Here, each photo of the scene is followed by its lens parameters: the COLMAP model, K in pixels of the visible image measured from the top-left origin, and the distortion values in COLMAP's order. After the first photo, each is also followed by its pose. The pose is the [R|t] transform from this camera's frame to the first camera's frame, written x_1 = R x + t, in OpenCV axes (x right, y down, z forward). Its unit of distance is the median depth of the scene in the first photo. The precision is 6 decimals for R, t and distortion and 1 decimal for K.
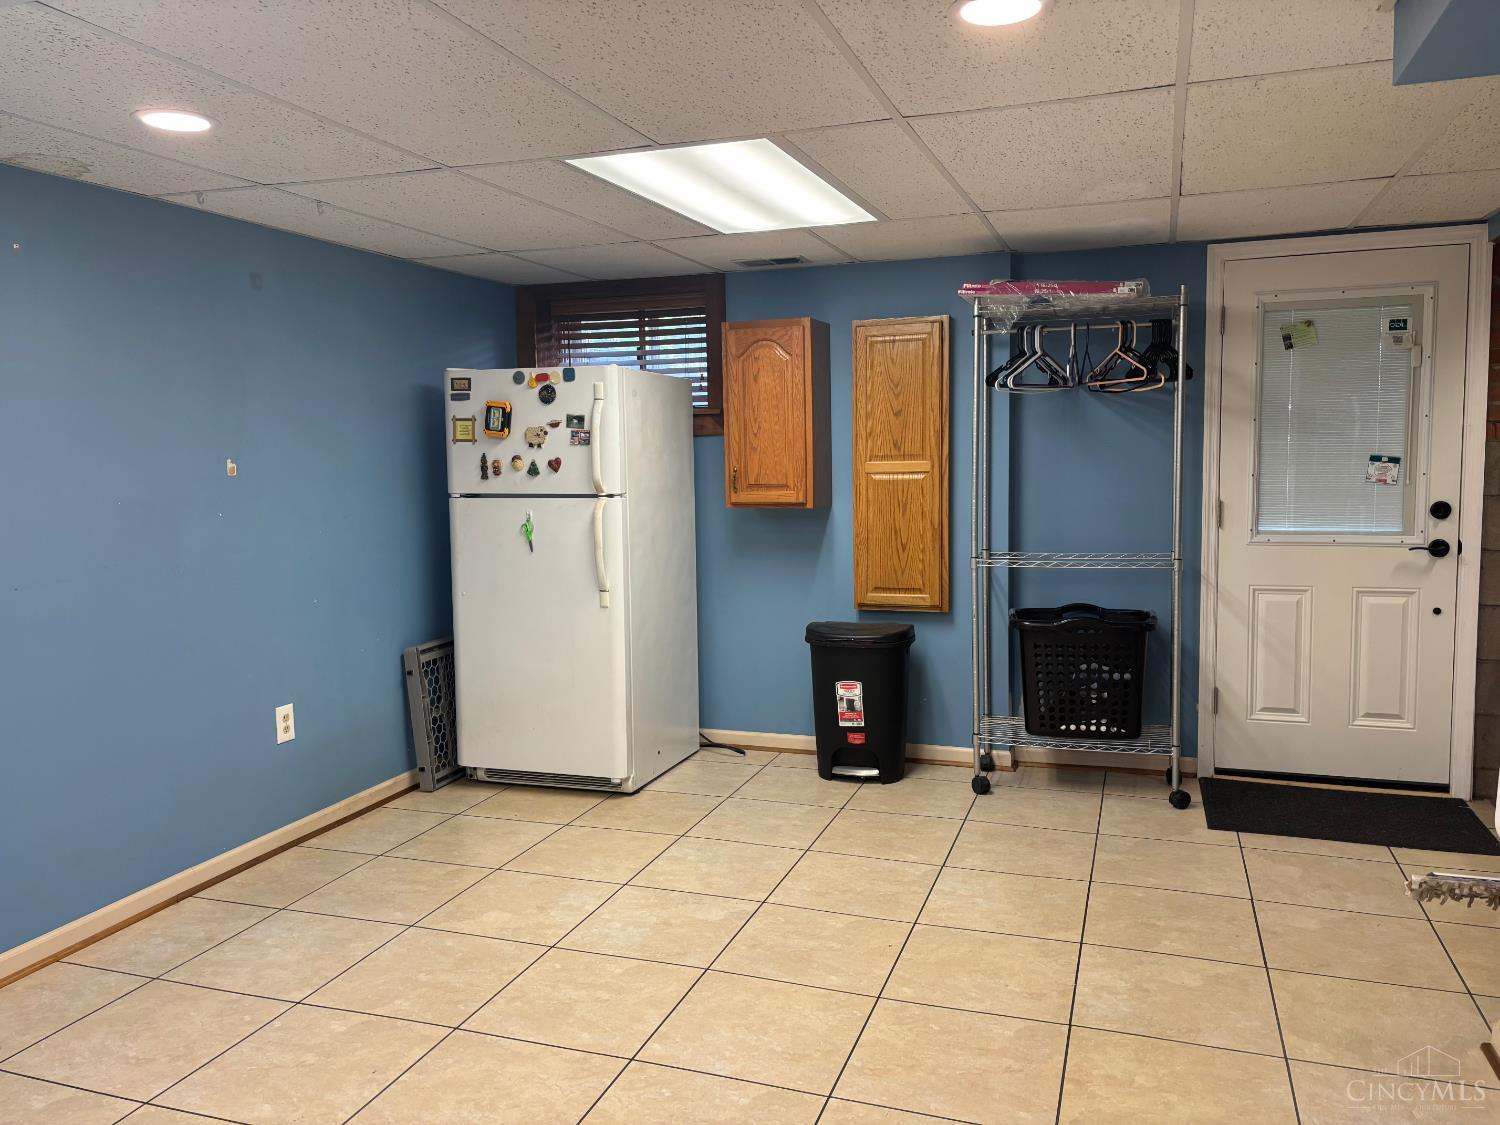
lens RADIAL K [[1142.0, 0, 750.5], [0, 1142.0, 553.3], [0, 0, 1]] dist [0.068708, -0.072607]
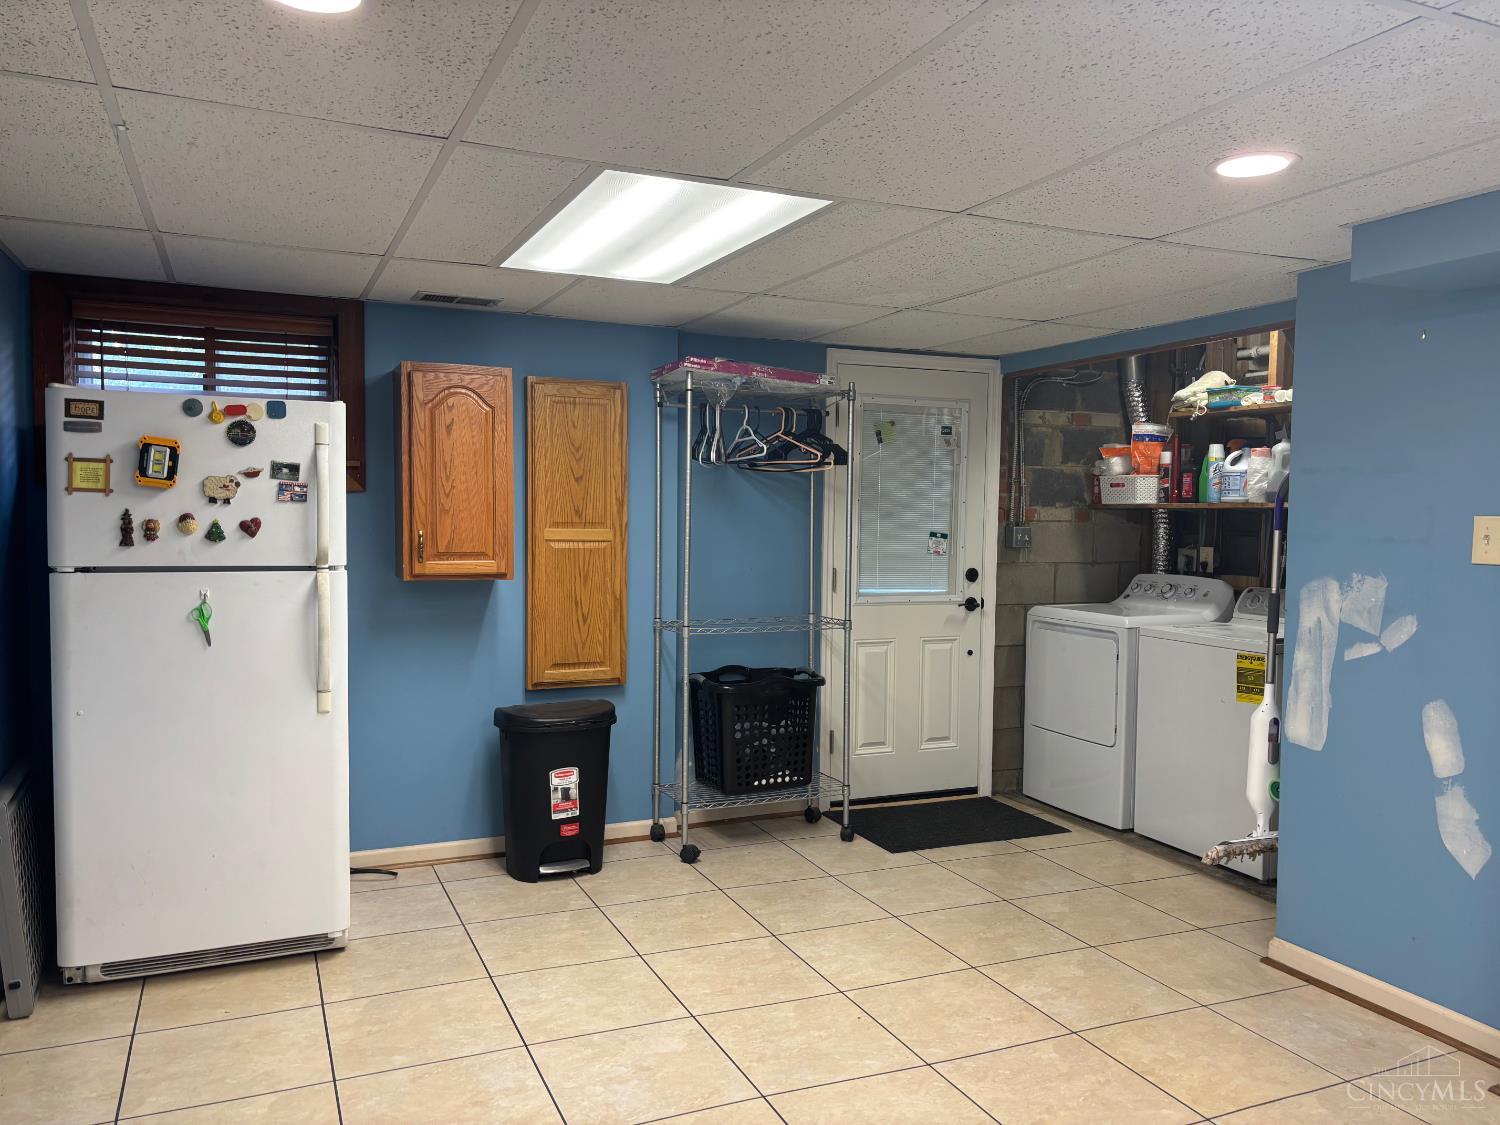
lens RADIAL K [[1142.0, 0, 760.6], [0, 1142.0, 567.3], [0, 0, 1]] dist [0.068708, -0.072607]
pose [[0.727543, -0.007316, 0.686023, -0.444973], [0.037031, 0.998904, -0.028621, -0.017179], [-0.685062, 0.046227, 0.727017, 0.223581]]
